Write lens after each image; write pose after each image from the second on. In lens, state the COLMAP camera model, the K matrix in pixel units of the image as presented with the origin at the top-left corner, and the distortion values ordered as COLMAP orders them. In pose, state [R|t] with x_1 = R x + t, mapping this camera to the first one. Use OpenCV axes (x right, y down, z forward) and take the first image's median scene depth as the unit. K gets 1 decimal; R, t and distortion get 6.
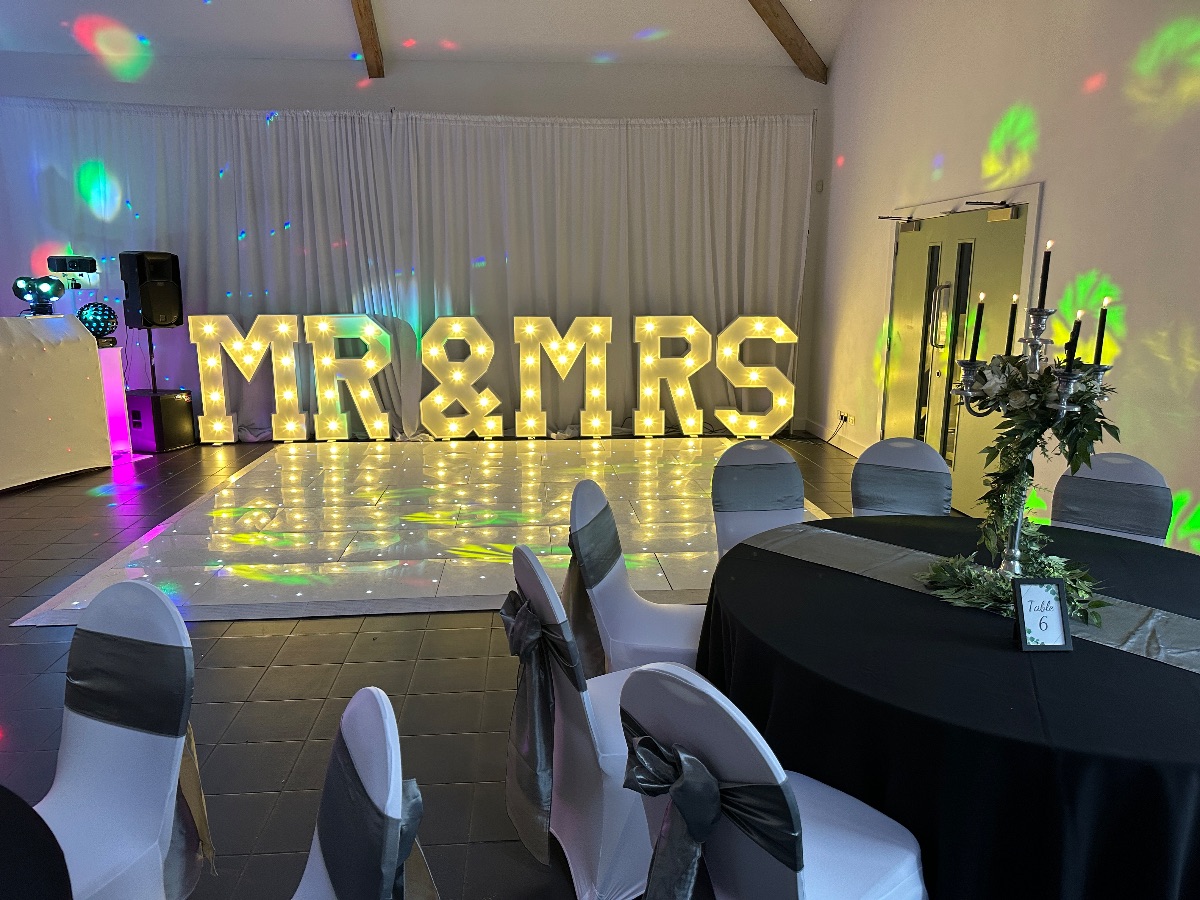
lens RADIAL K [[855.0, 0, 607.8], [0, 855.0, 454.0], [0, 0, 1]] dist [0.024141, -0.025378]
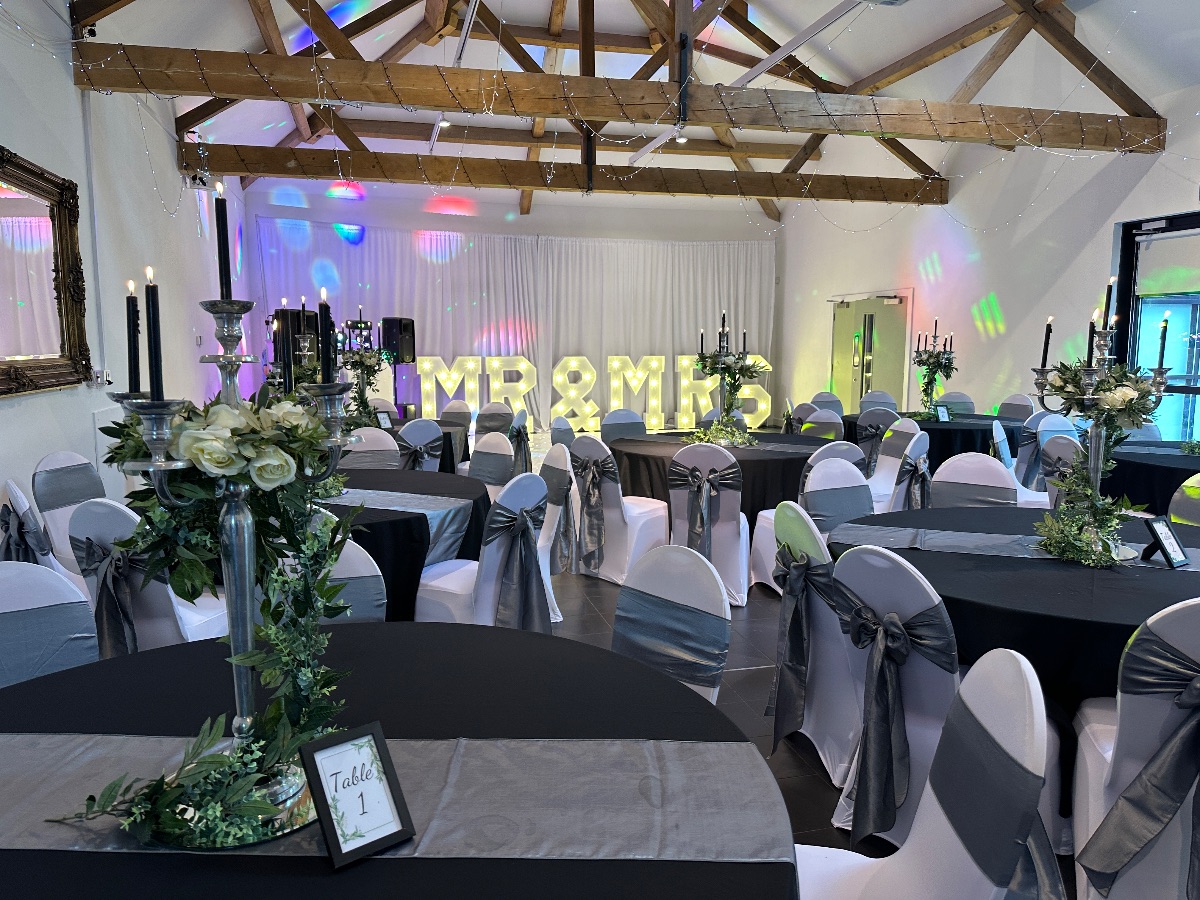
lens RADIAL K [[855.0, 0, 610.7], [0, 855.0, 444.8], [0, 0, 1]] dist [0.024141, -0.025378]
pose [[0.985047, -0.025635, 0.170369, -0.390861], [0.039322, 0.996220, -0.077455, 0.137008], [-0.167739, 0.082996, 0.982332, -0.605940]]
